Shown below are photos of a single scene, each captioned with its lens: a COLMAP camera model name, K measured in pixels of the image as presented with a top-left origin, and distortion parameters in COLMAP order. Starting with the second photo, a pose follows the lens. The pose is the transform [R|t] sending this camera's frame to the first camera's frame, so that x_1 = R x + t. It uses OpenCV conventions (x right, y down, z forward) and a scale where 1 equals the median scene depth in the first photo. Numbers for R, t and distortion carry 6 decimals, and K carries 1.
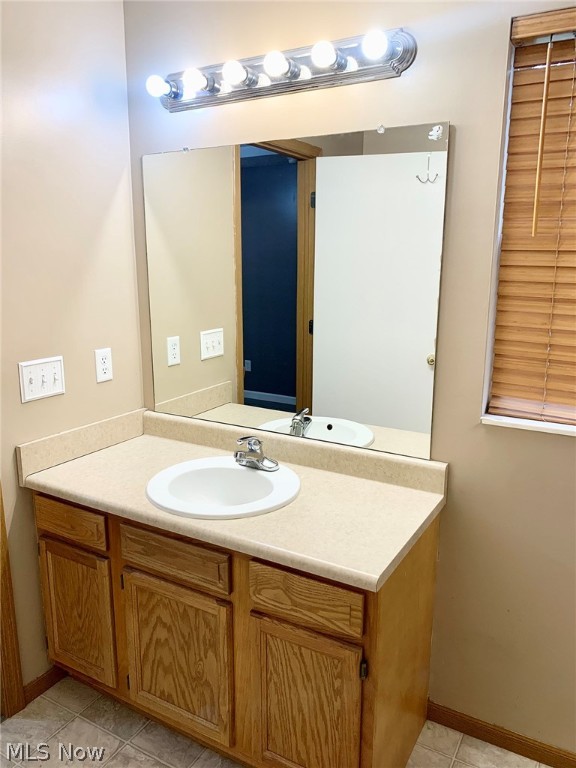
lens RADIAL K [[584.3, 0, 279.5], [0, 584.3, 385.2], [0, 0, 1]] dist [0.077174, -0.113382]
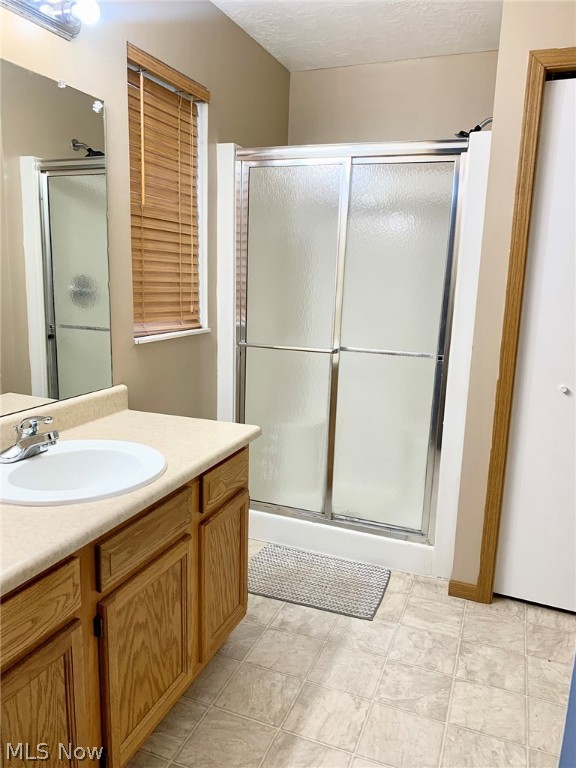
lens RADIAL K [[584.3, 0, 279.5], [0, 584.3, 385.2], [0, 0, 1]] dist [0.077174, -0.113382]
pose [[-0.132657, -0.205219, 0.969684, -1.043297], [0.193873, 0.954060, 0.228435, -0.091946], [-0.972016, 0.218299, -0.086776, 0.848562]]
